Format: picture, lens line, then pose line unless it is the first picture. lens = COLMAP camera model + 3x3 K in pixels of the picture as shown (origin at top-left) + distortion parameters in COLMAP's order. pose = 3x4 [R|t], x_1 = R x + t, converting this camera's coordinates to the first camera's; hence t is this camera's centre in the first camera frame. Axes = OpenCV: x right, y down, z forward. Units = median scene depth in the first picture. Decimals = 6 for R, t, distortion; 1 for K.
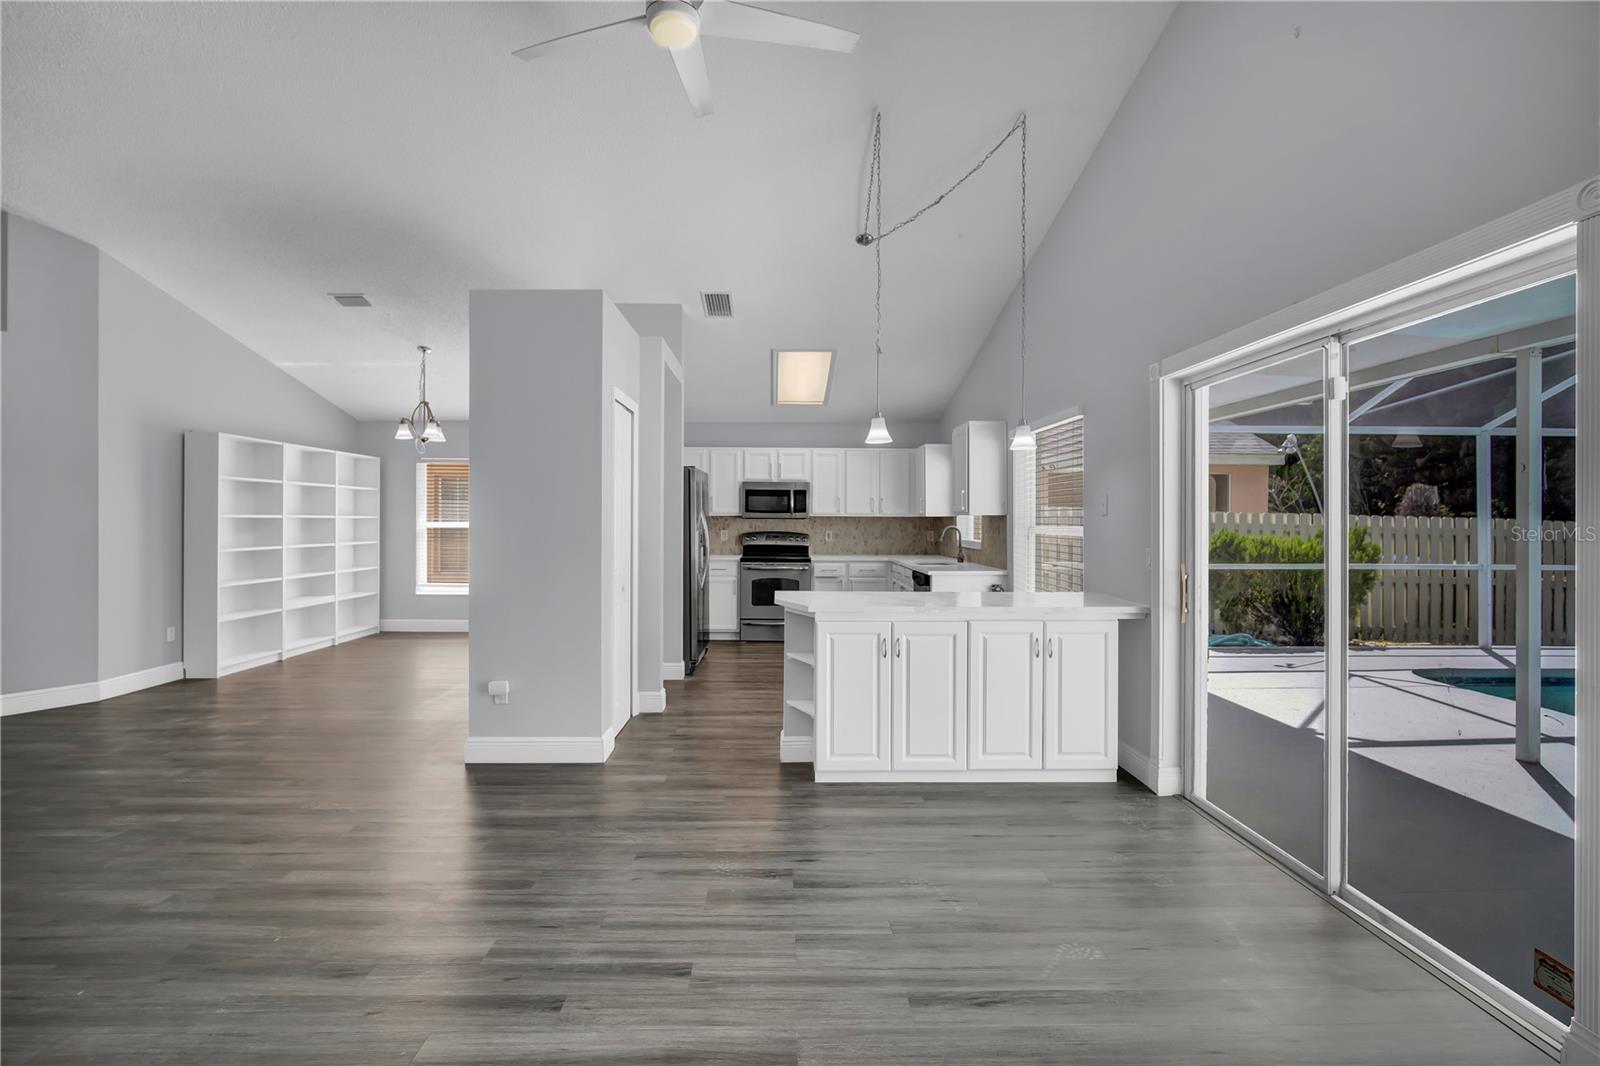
lens RADIAL K [[720.5, 0, 793.7], [0, 720.5, 529.3], [0, 0, 1]] dist [-0.013717, 0.002106]
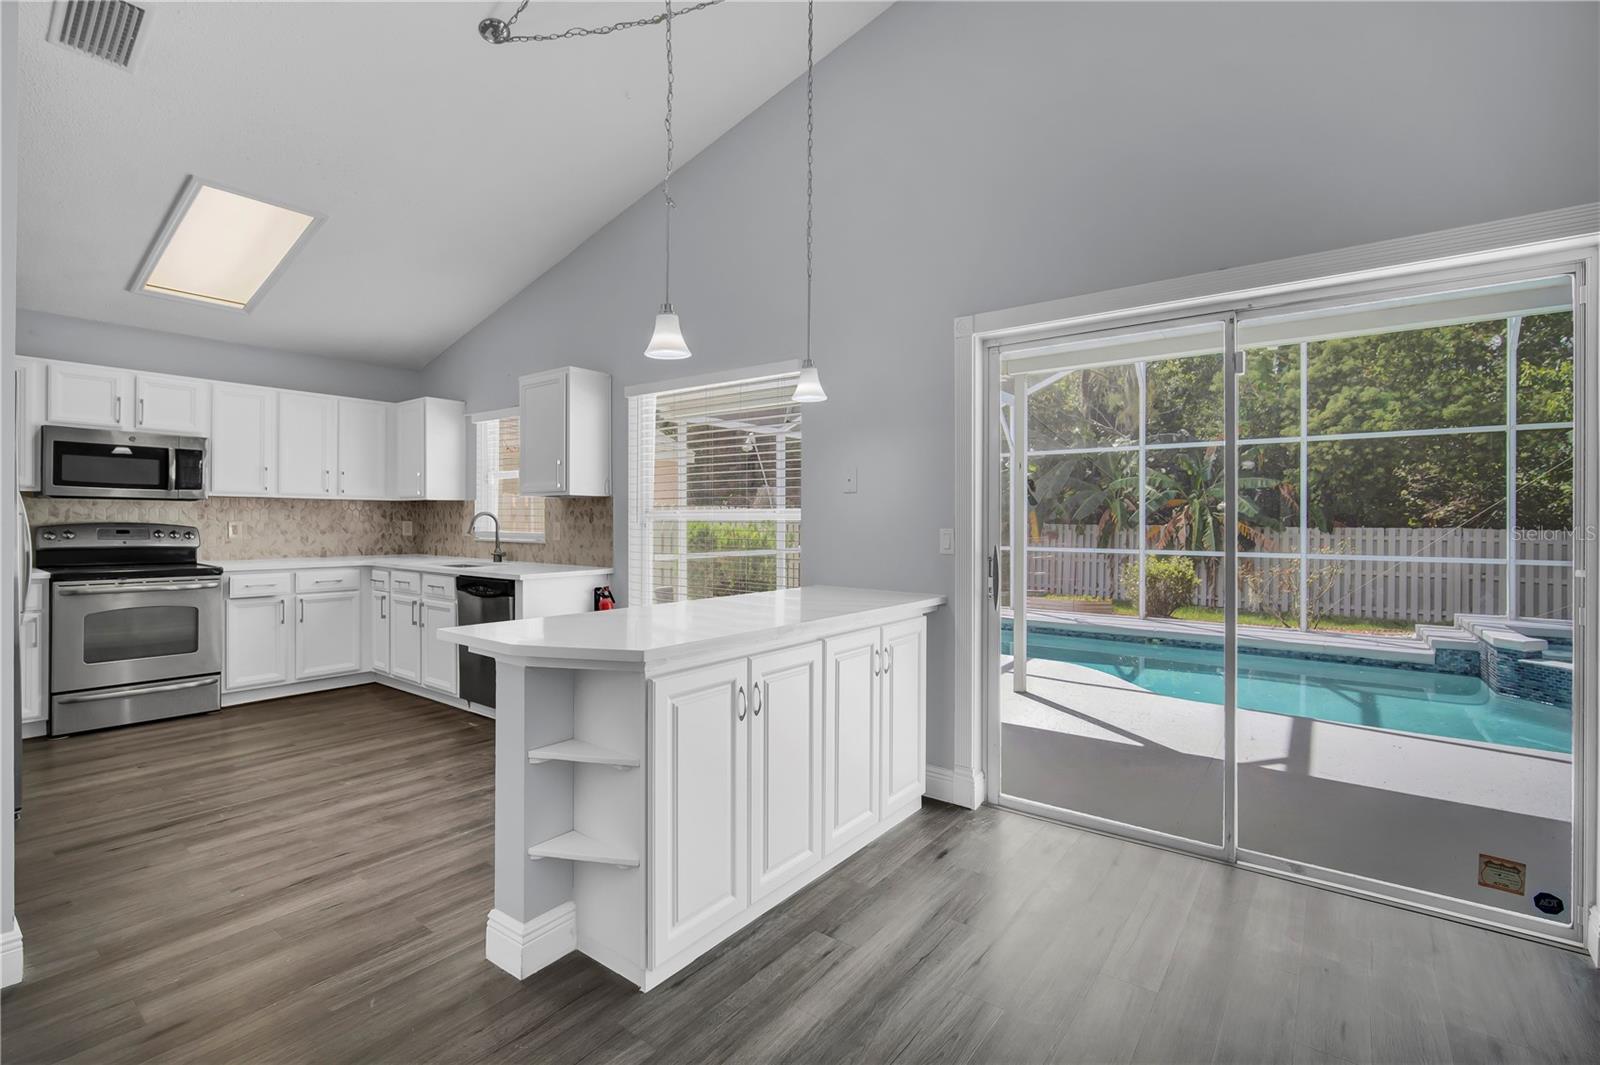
lens RADIAL K [[720.5, 0, 797.0], [0, 720.5, 524.8], [0, 0, 1]] dist [-0.013717, 0.002106]
pose [[0.624658, -0.005788, 0.780877, -0.133795], [0.007990, 0.999968, 0.001020, 0.008693], [-0.780857, 0.005602, 0.624684, 0.267471]]
